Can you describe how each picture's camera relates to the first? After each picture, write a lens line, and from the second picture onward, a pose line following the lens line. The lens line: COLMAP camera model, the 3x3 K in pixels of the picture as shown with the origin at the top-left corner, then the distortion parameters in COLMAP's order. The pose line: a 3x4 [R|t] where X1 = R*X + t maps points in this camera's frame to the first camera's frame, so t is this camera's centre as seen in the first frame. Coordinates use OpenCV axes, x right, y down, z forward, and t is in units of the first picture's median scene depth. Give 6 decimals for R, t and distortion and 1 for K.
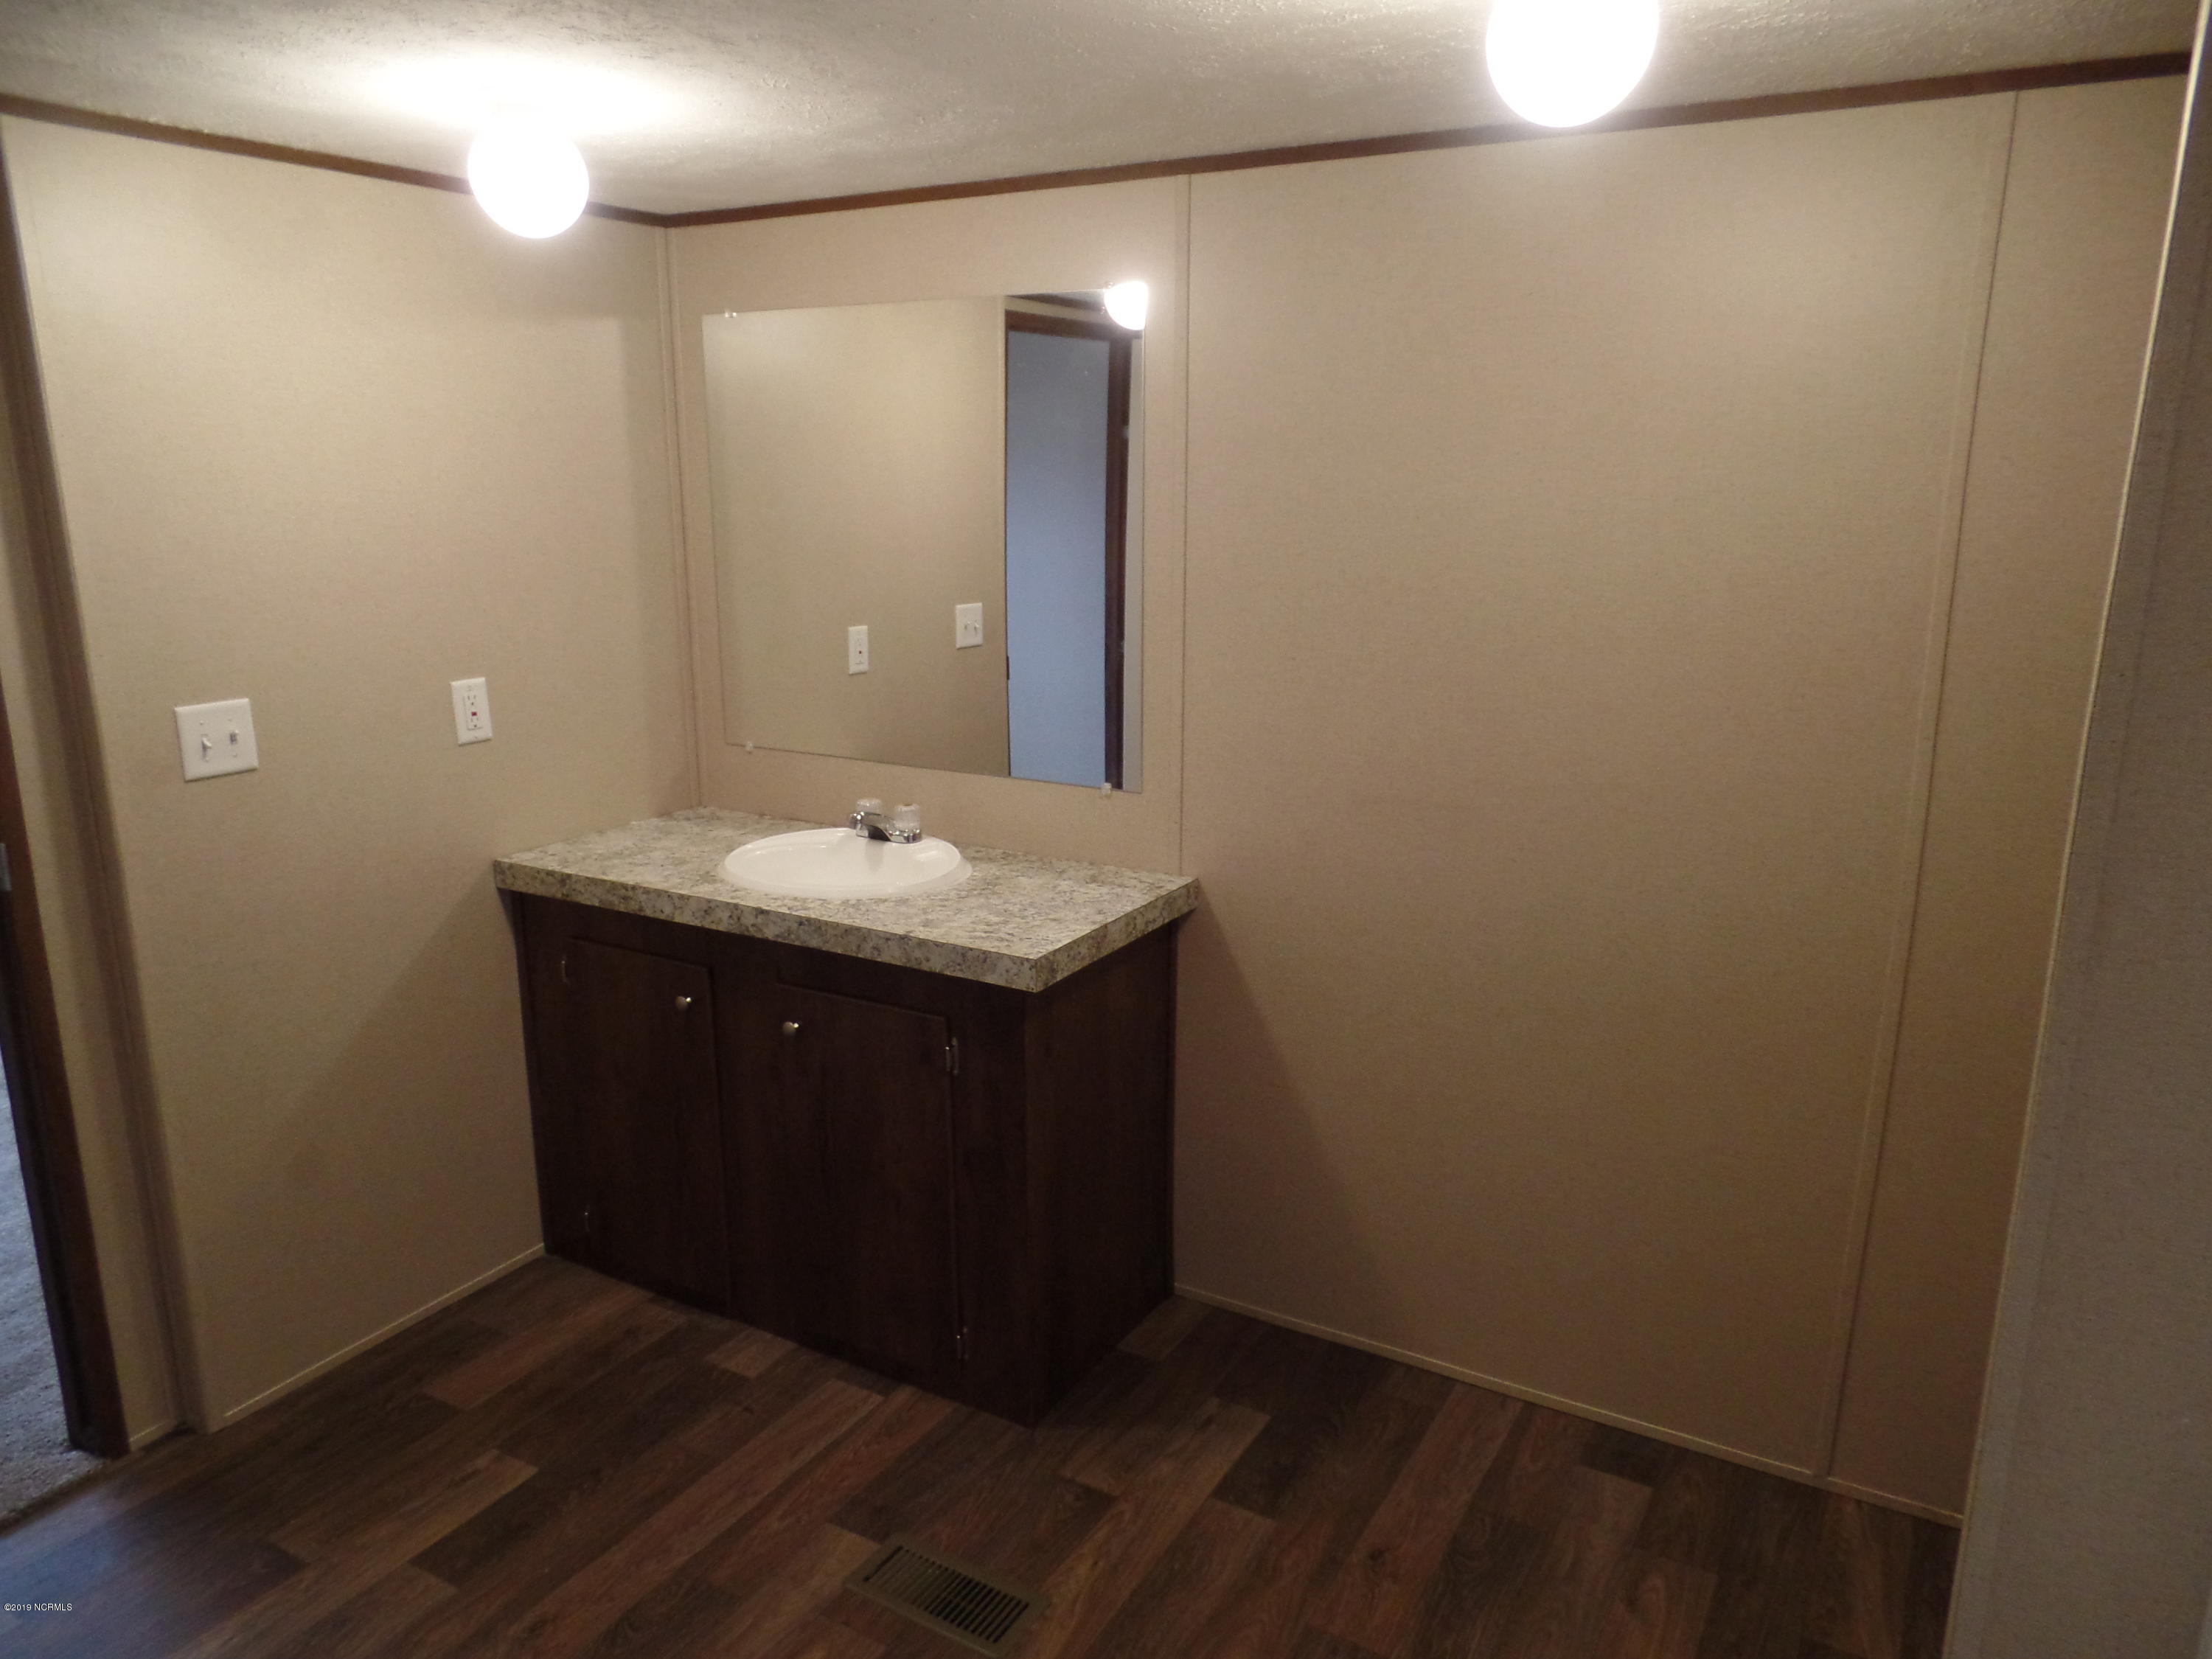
lens RADIAL K [[1545.4, 0, 1104.1], [0, 1545.4, 836.7], [0, 0, 1]] dist [-0.000070, 0.009724]
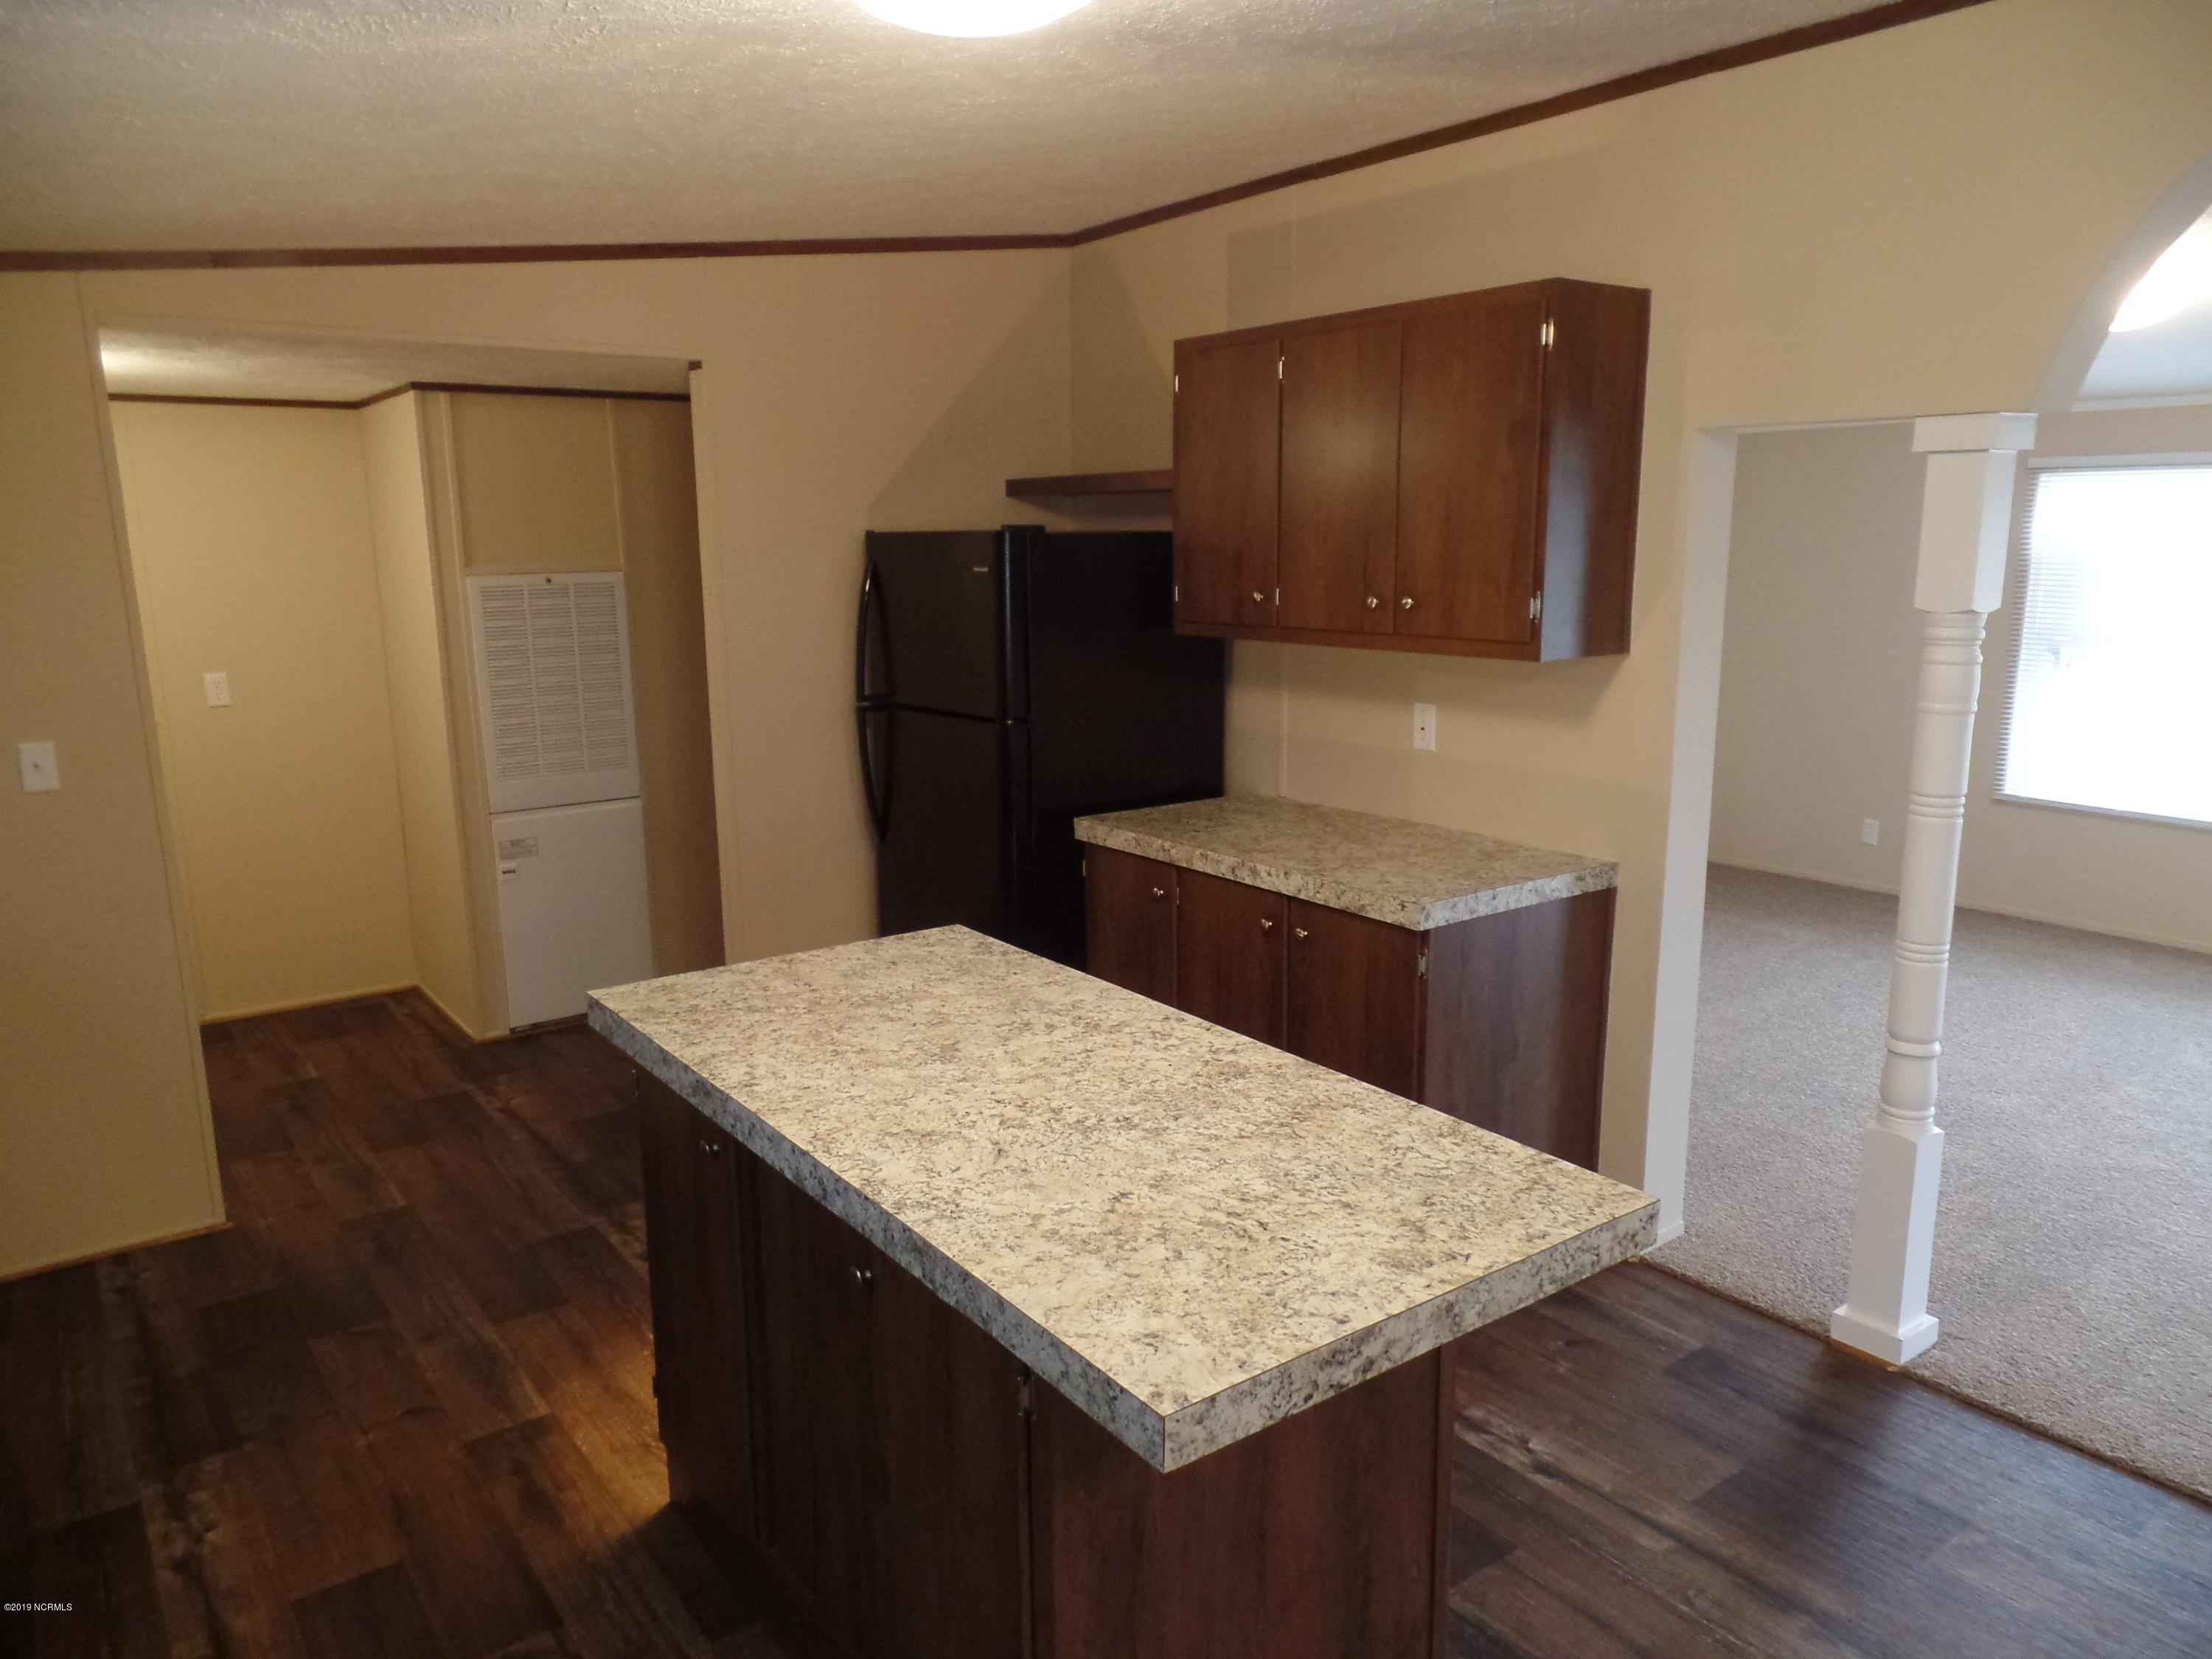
lens RADIAL K [[1545.4, 0, 1101.2], [0, 1545.4, 838.8], [0, 0, 1]] dist [-0.000070, 0.009724]
pose [[0.915155, 0.073011, -0.396436, 0.122652], [-0.086441, 0.996127, -0.016090, -0.082380], [0.393726, 0.048993, 0.917921, 0.364613]]
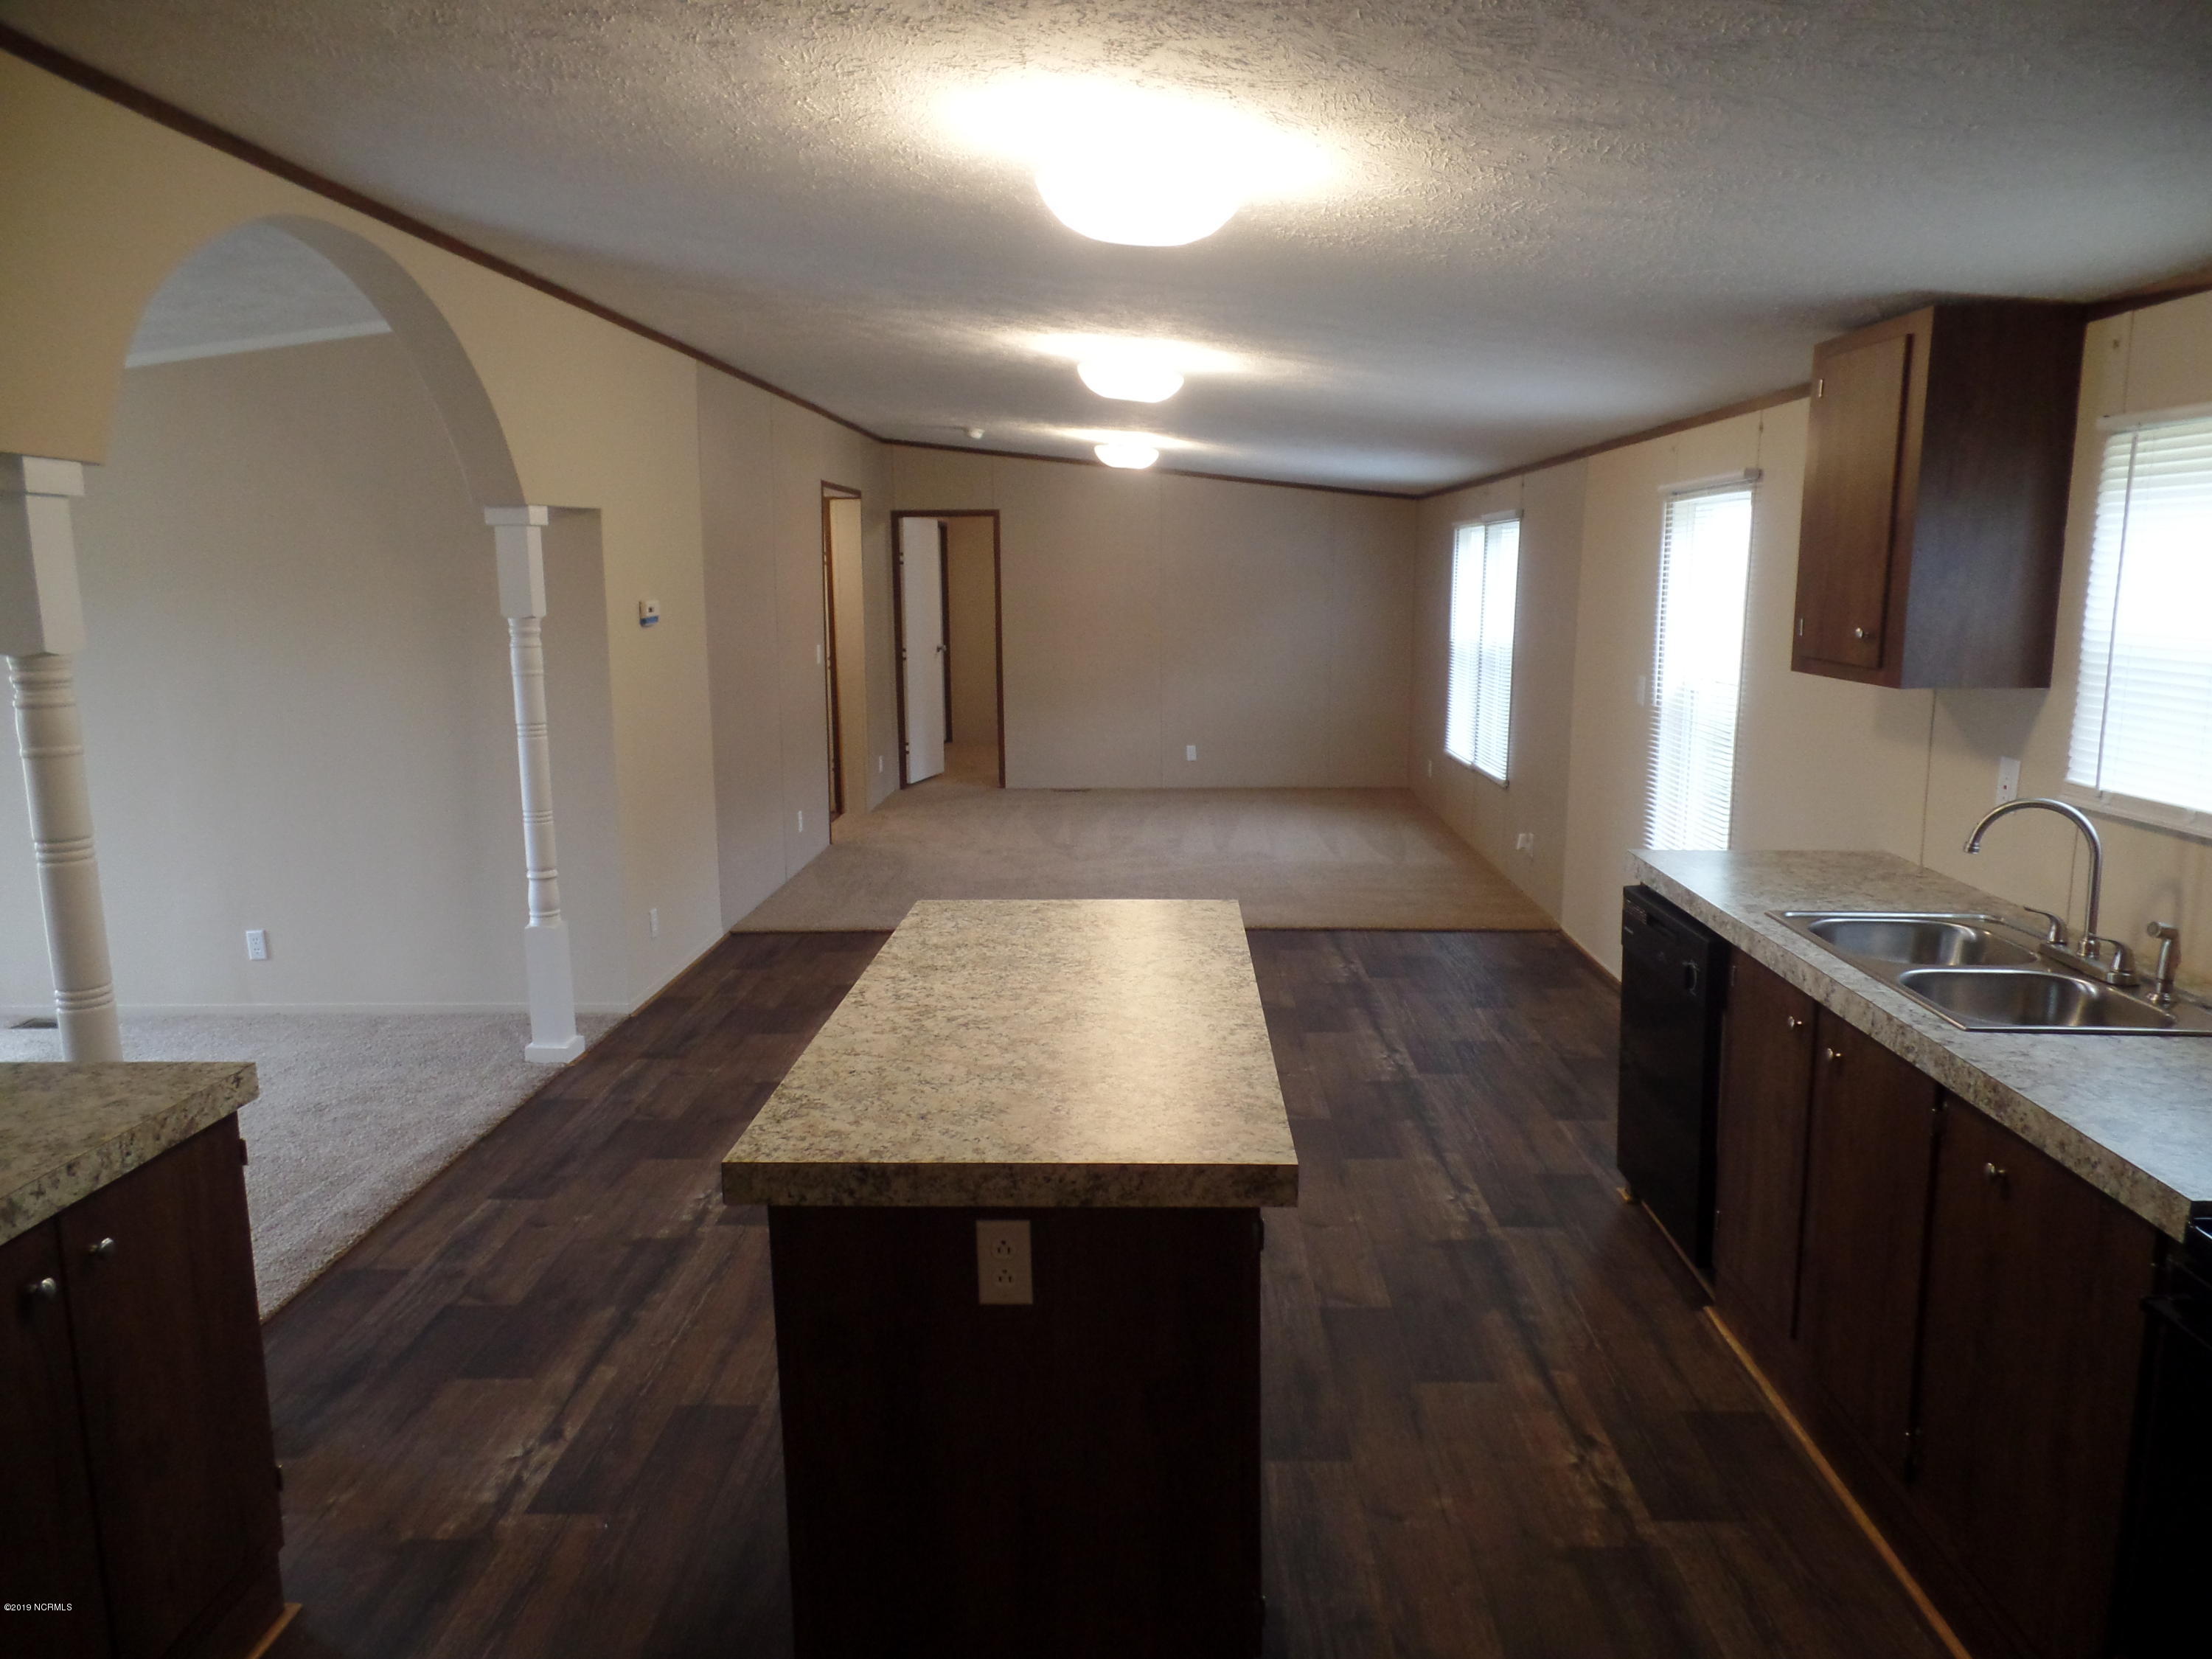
lens RADIAL K [[1545.4, 0, 1109.1], [0, 1545.4, 821.8], [0, 0, 1]] dist [-0.000070, 0.009724]
pose [[-0.473226, -0.137566, 0.870134, -1.136805], [0.215086, 0.939797, 0.265555, -0.339742], [-0.854281, 0.312821, -0.415148, 1.474659]]
